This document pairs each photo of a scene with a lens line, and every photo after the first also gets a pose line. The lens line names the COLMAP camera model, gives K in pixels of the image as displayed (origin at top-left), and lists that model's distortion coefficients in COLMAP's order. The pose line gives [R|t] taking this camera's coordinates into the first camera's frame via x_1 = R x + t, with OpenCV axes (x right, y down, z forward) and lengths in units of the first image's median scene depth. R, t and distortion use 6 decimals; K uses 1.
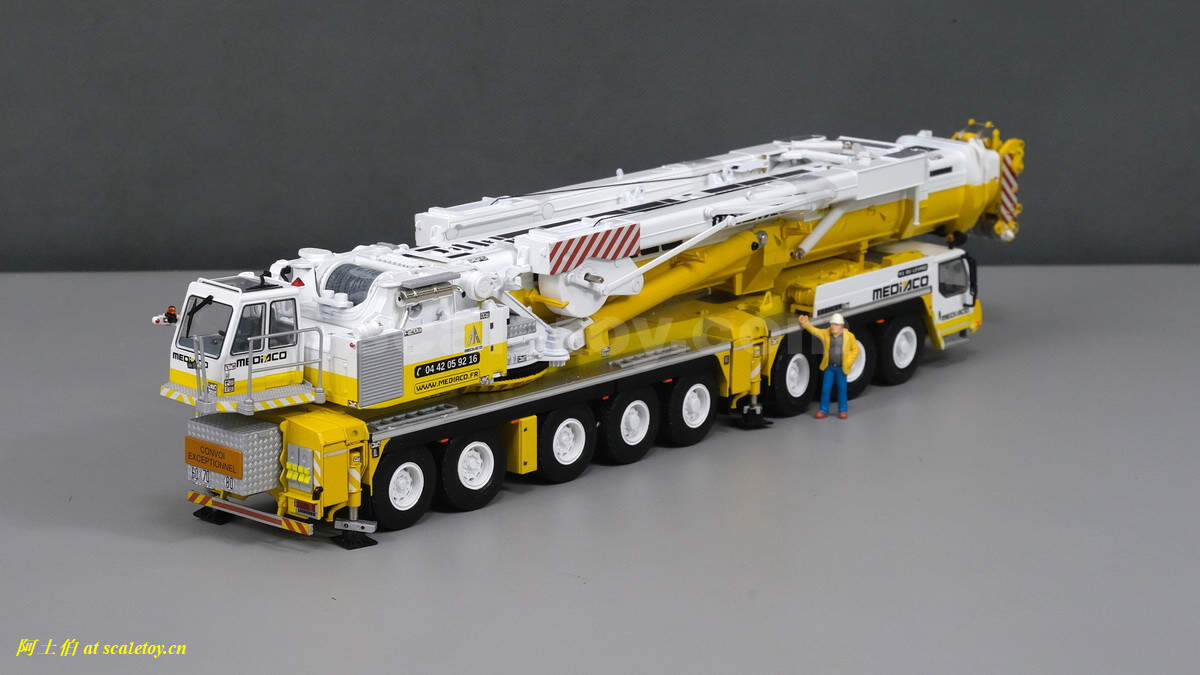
lens RADIAL K [[3398.7, 0, 600.0], [0, 3398.7, 337.5], [0, 0, 1]] dist [0.087042, -12.928366]
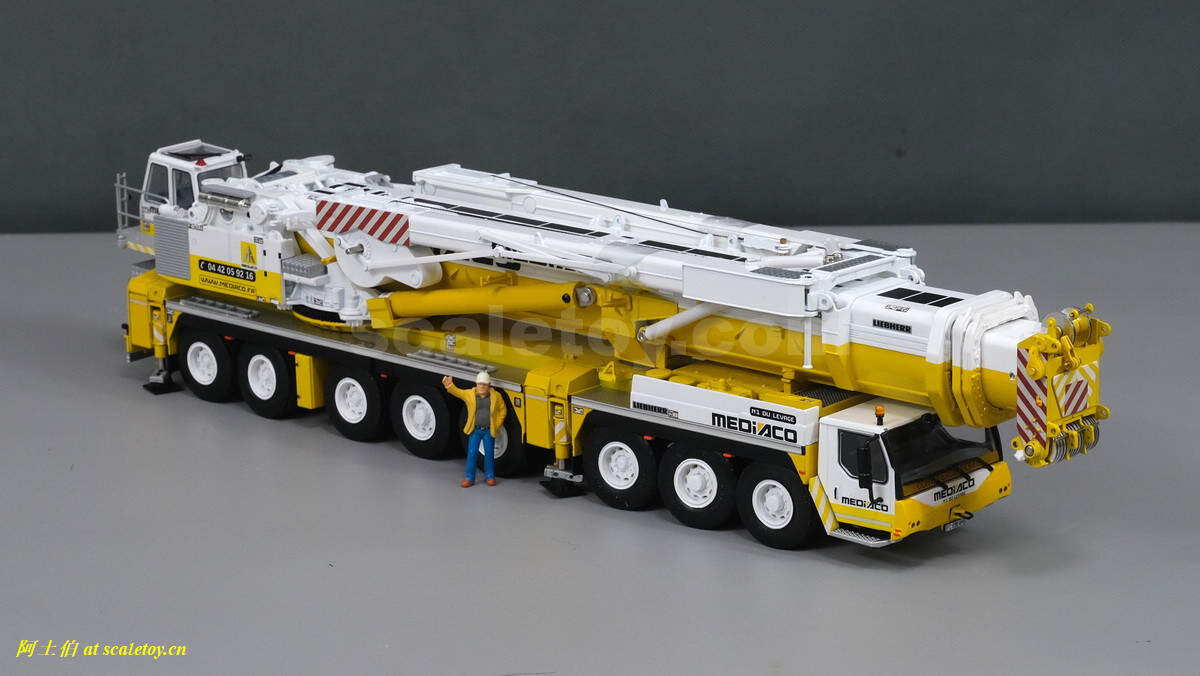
lens RADIAL K [[3398.7, 0, 600.0], [0, 3398.7, 338.0], [0, 0, 1]] dist [0.087042, -12.928366]
pose [[0.003867, 0.248605, -0.968597, 0.949550], [-0.219078, 0.945285, 0.241747, -0.243899], [0.975700, 0.211263, 0.058120, 0.980366]]
